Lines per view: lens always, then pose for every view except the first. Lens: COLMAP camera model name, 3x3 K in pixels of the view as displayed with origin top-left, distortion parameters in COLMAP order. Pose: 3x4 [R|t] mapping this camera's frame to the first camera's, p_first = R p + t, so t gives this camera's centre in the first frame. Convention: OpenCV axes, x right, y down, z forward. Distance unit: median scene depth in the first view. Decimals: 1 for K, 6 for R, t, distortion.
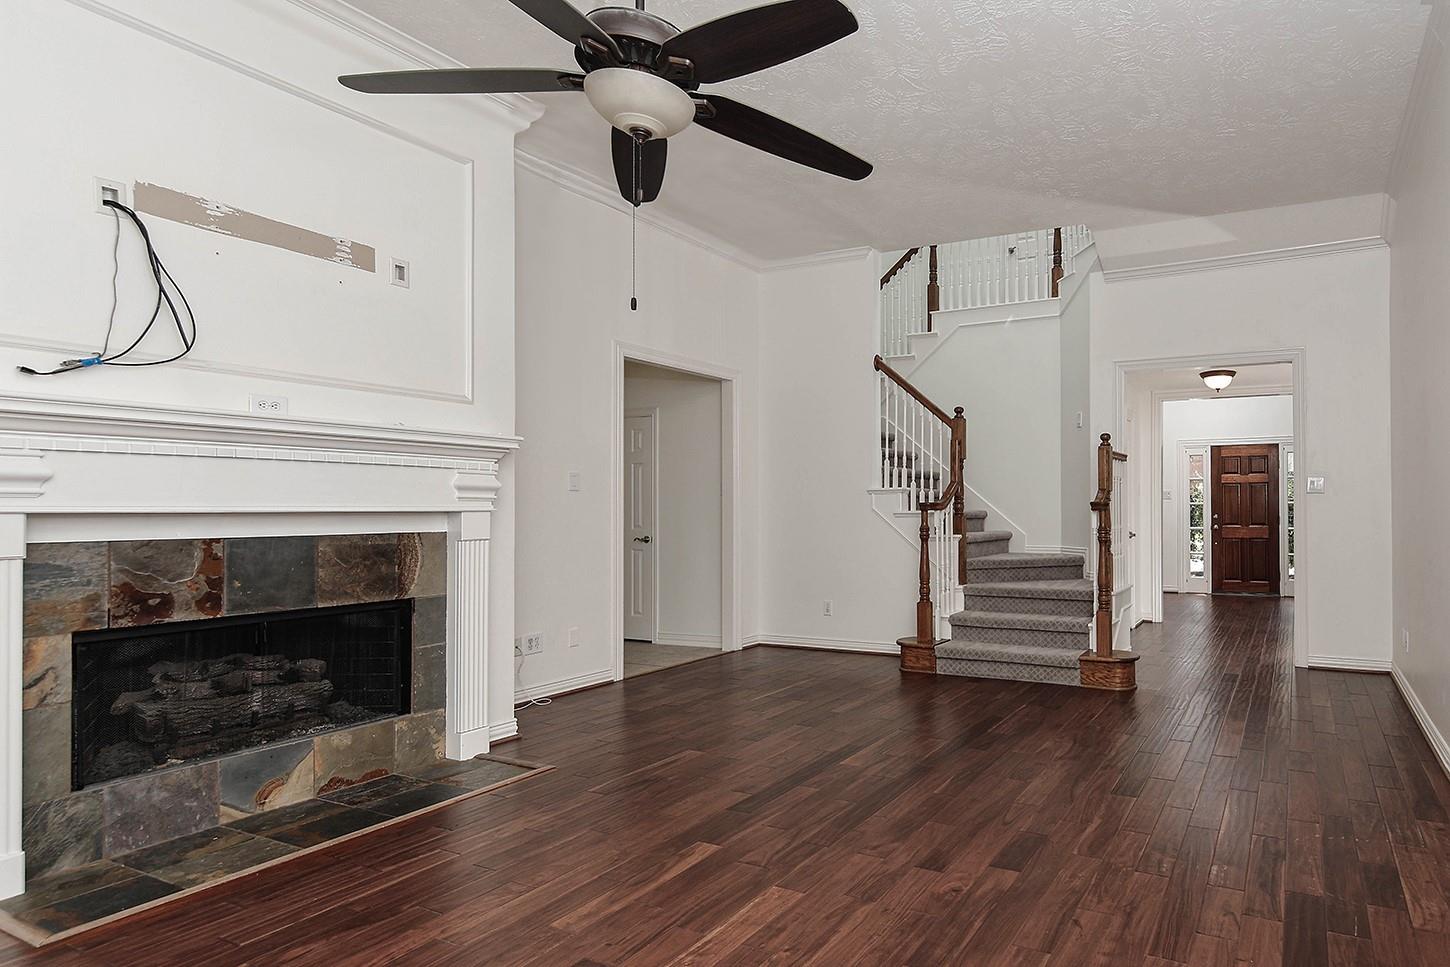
lens RADIAL K [[843.3, 0, 744.1], [0, 843.3, 491.2], [0, 0, 1]] dist [0.000108, -0.002244]
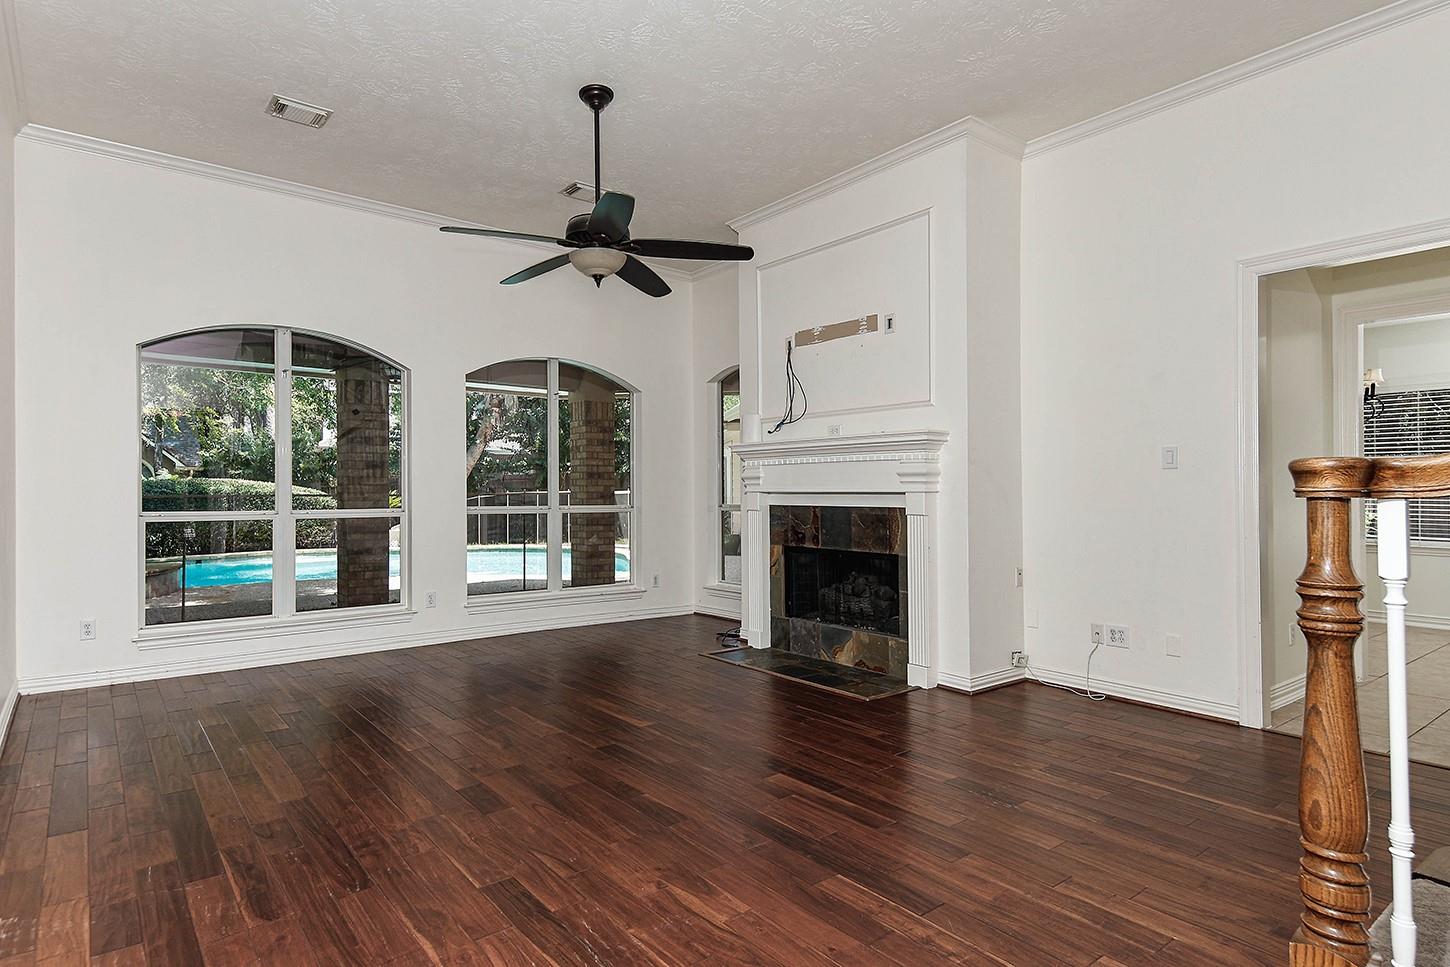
lens RADIAL K [[843.3, 0, 744.1], [0, 843.3, 491.2], [0, 0, 1]] dist [0.000108, -0.002244]
pose [[-0.339399, -0.001142, -0.940642, 1.121896], [0.019819, 0.999769, -0.008365, 0.032851], [0.940434, -0.021482, -0.339298, 1.386627]]
